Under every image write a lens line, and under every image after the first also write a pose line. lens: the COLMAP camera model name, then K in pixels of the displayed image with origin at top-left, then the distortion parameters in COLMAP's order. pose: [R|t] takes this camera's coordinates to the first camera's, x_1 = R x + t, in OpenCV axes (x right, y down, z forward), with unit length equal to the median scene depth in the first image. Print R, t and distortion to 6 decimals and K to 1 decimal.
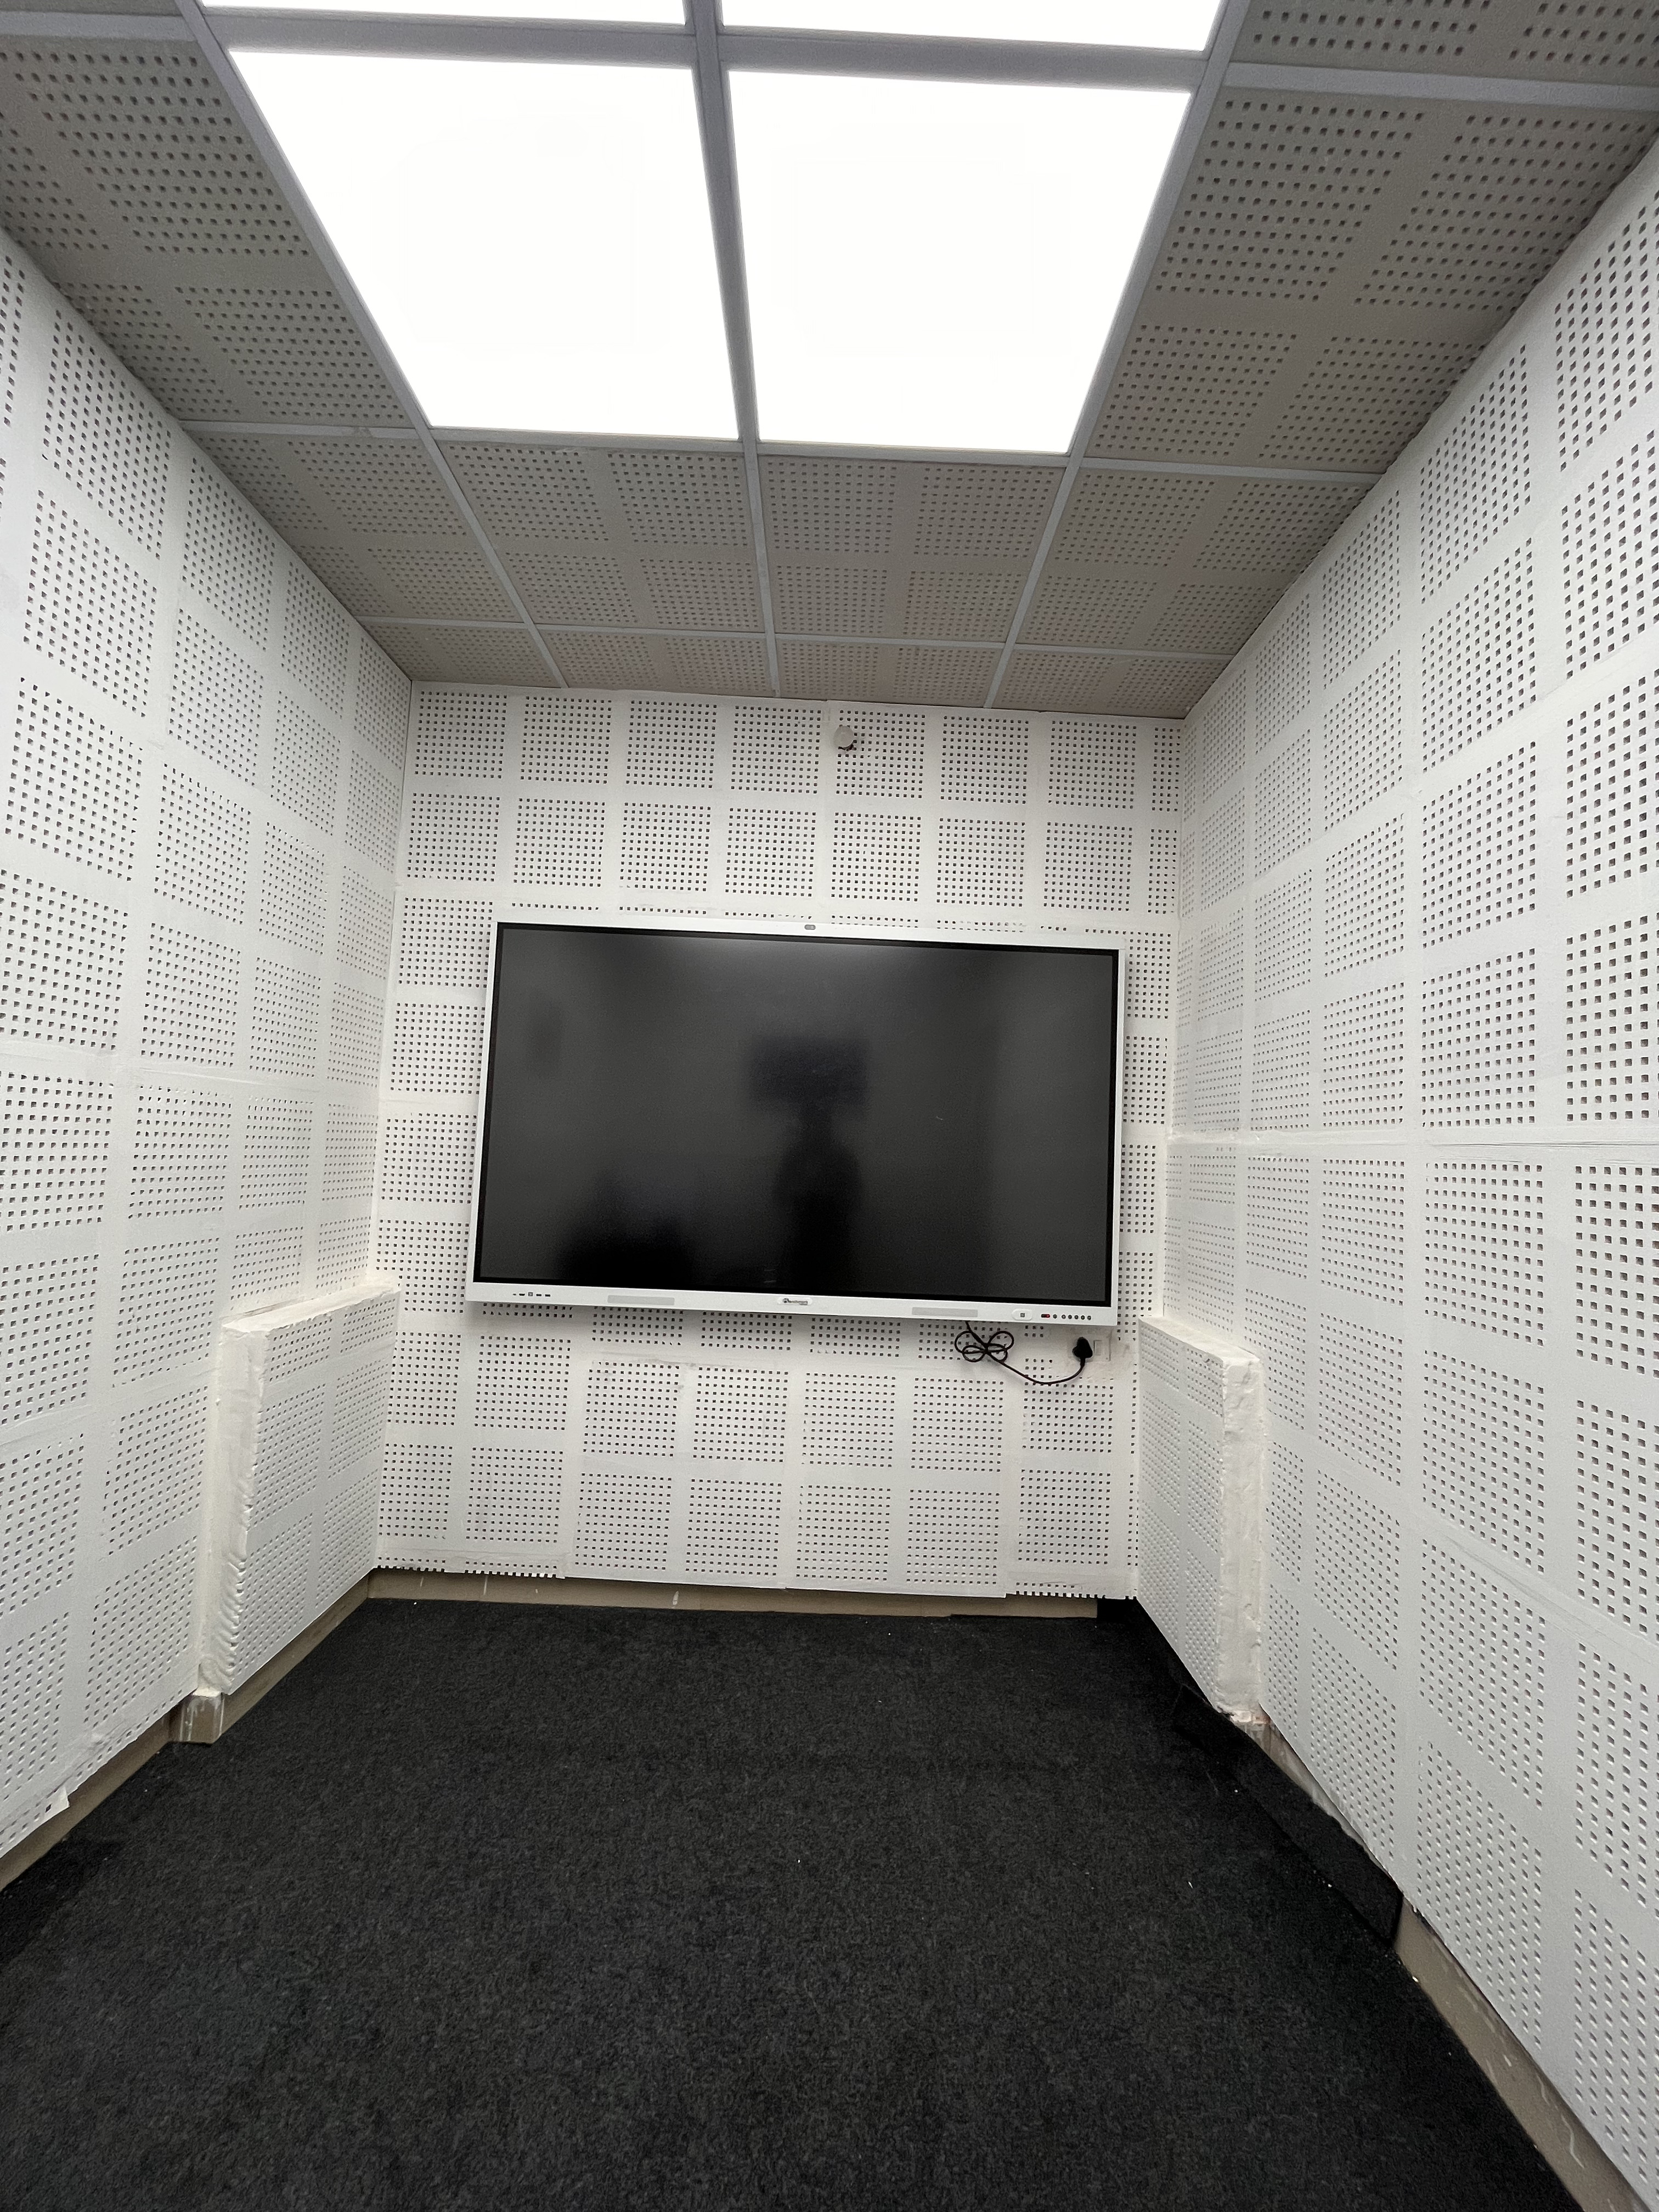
lens RADIAL K [[901.5, 0, 838.2], [0, 901.5, 1097.2], [0, 0, 1]] dist [-0.002997, 0.000372]
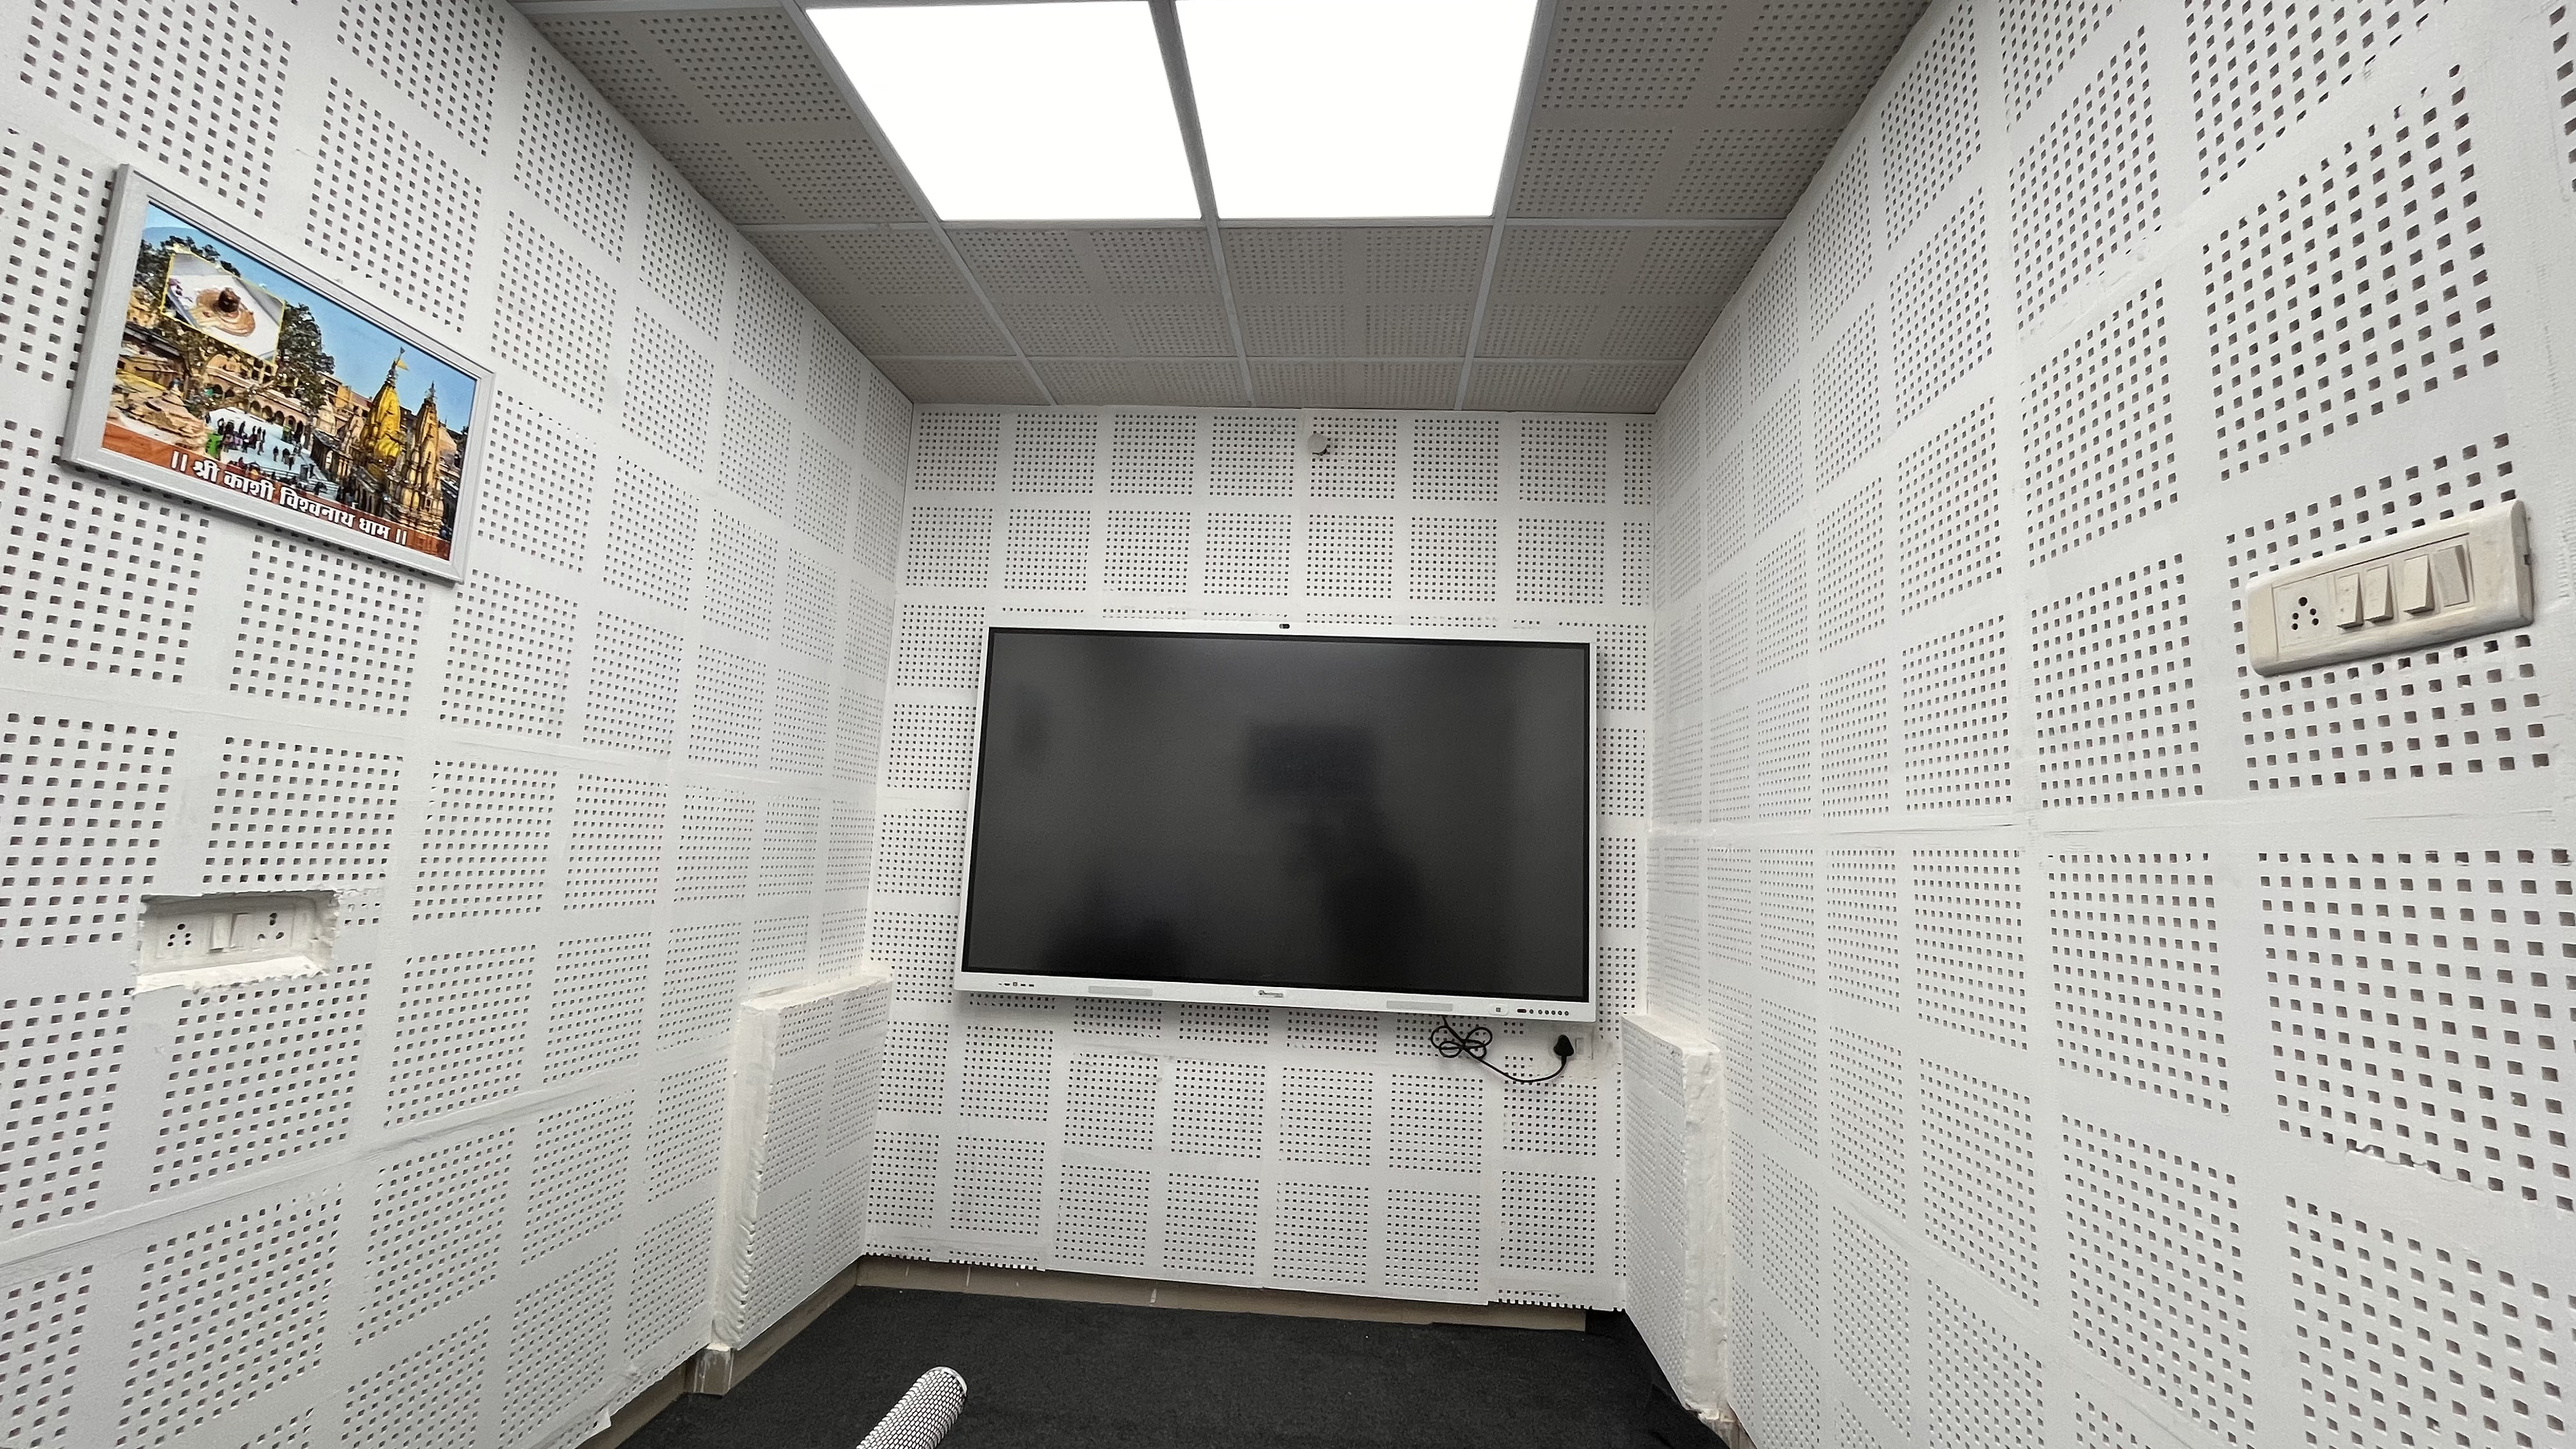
lens RADIAL K [[1049.5, 0, 1287.5], [0, 1049.5, 716.8], [0, 0, 1]] dist [-0.001741, -0.000726]
pose [[0.996983, -0.011327, -0.076783, 0.064013], [0.005970, 0.997554, -0.069644, -0.001771], [0.077385, 0.068976, 0.994612, -0.189426]]
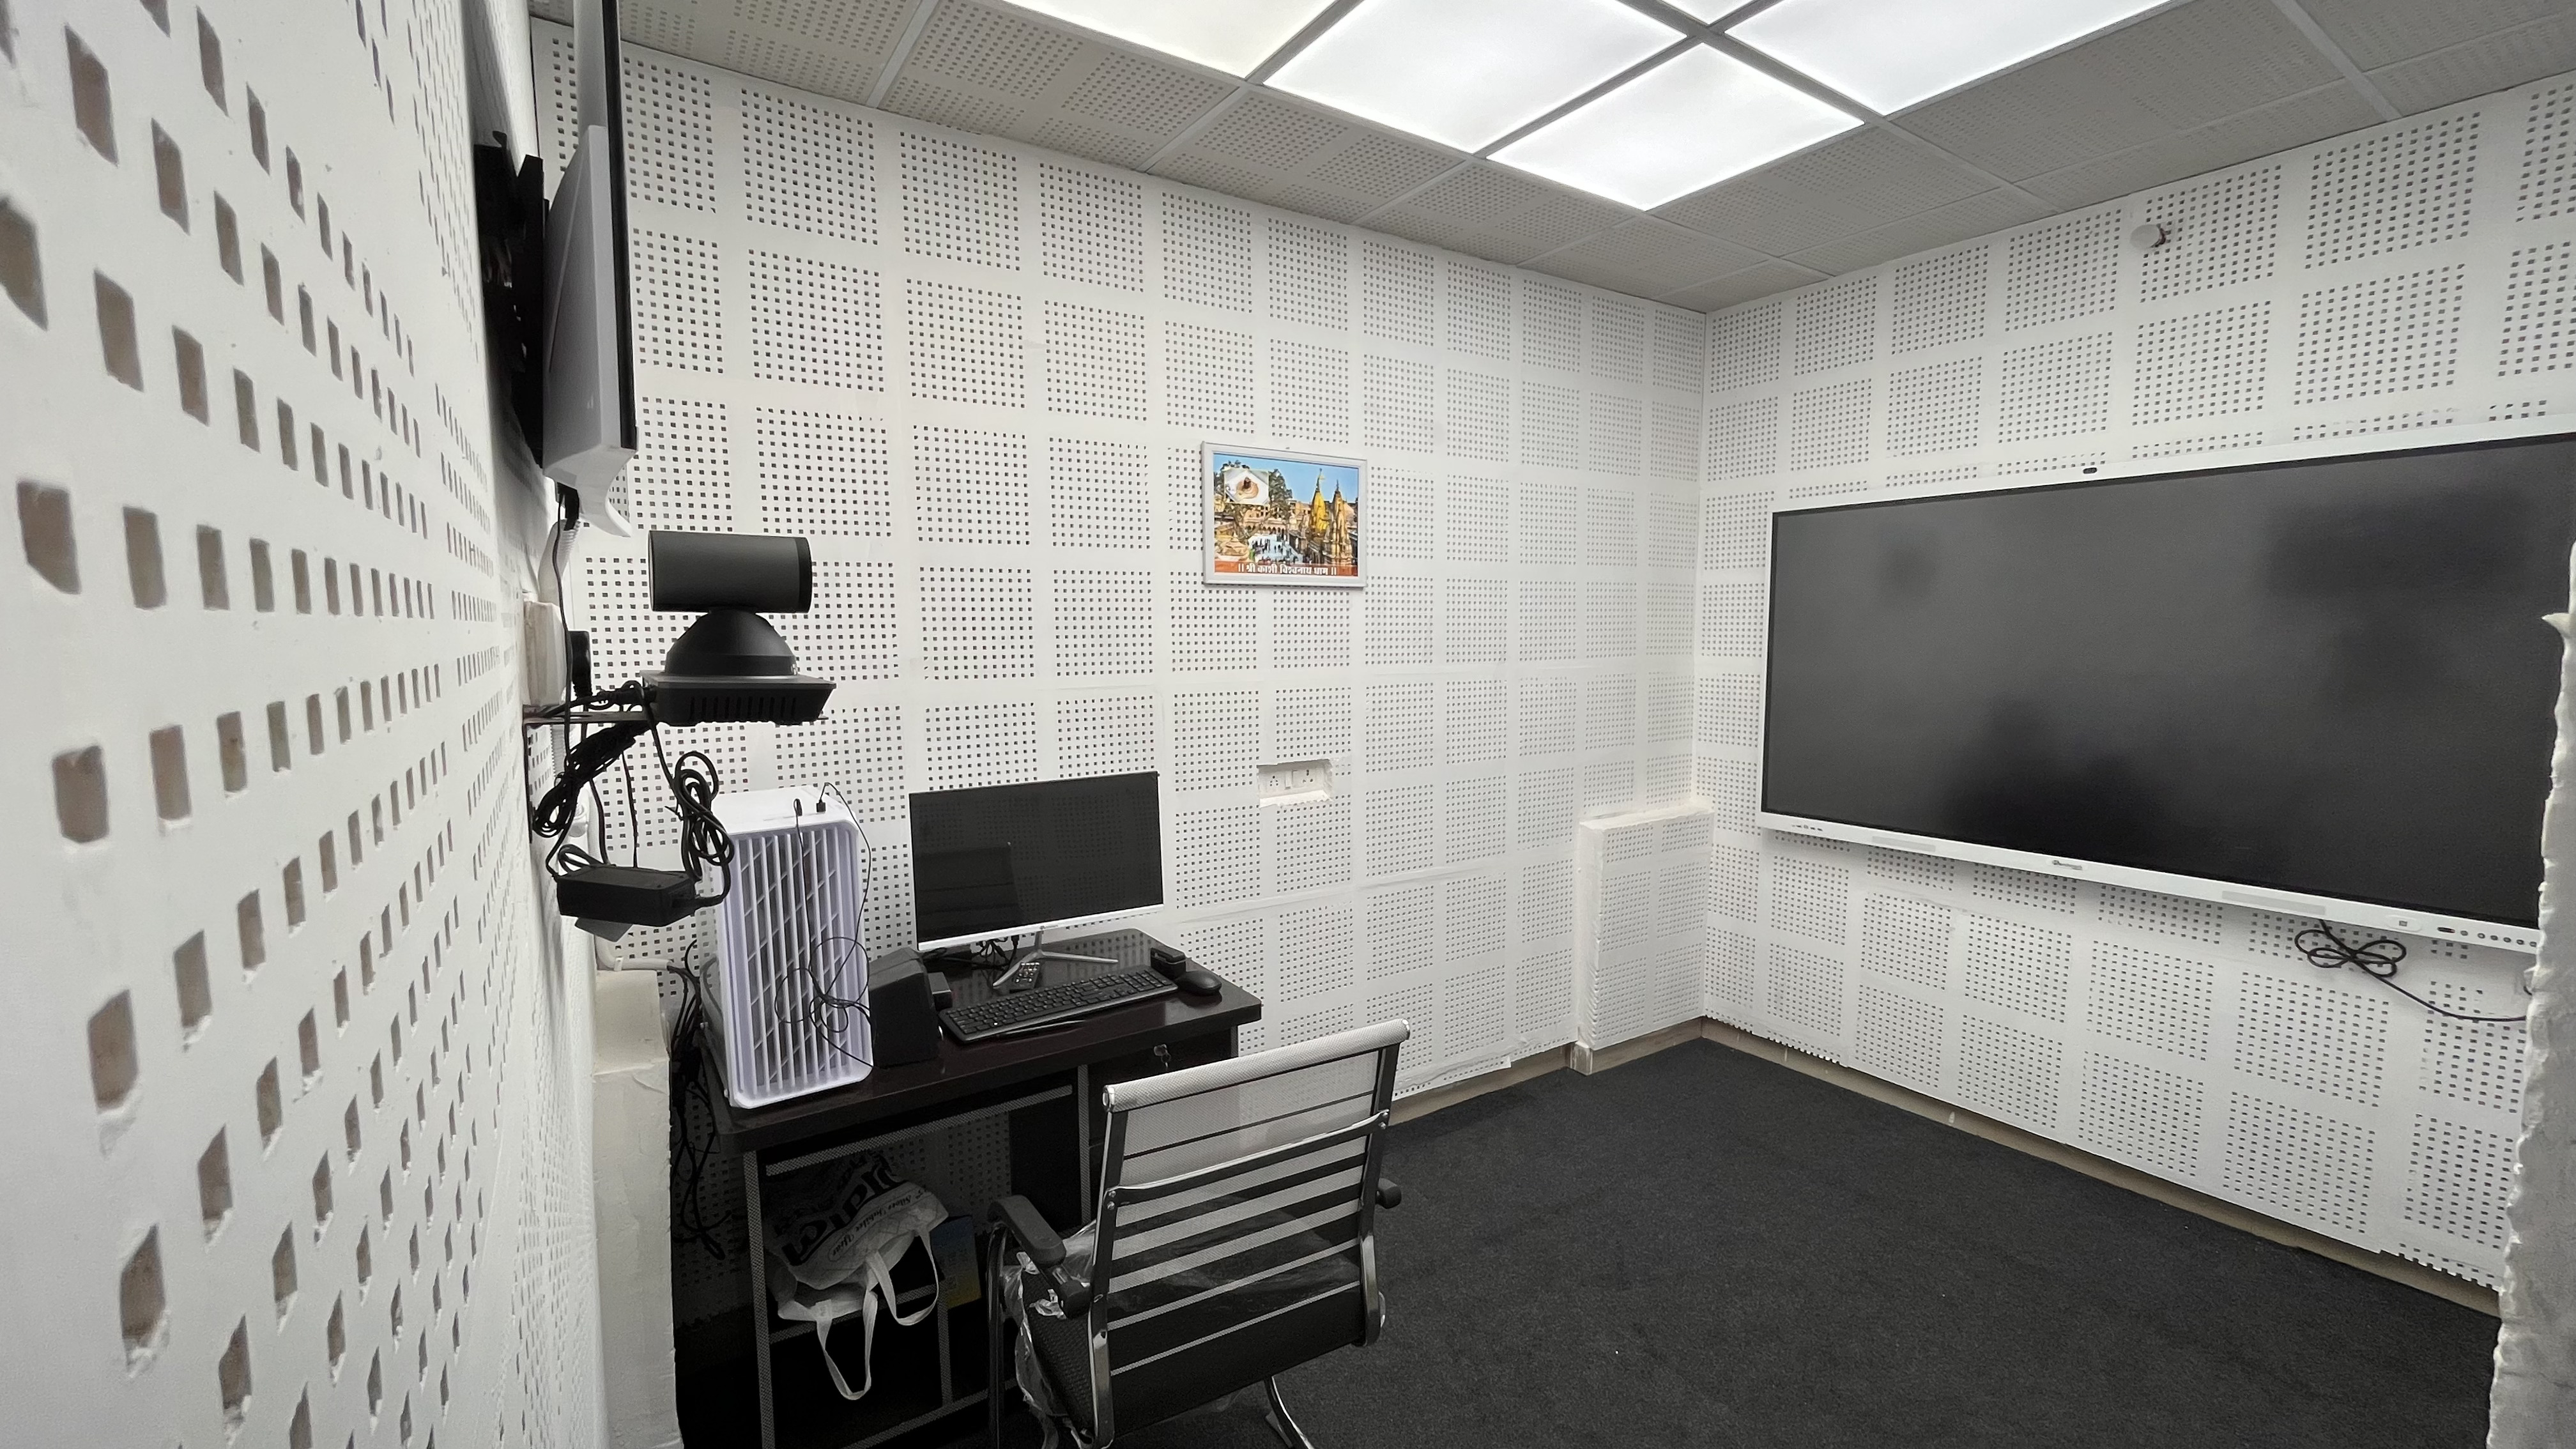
lens RADIAL K [[1049.5, 0, 1277.0], [0, 1049.5, 718.2], [0, 0, 1]] dist [-0.001741, -0.000726]
pose [[0.539078, 0.027634, -0.841802, 0.434722], [0.082104, 0.992977, 0.085175, -0.097823], [0.838244, -0.115031, 0.533024, -0.304310]]
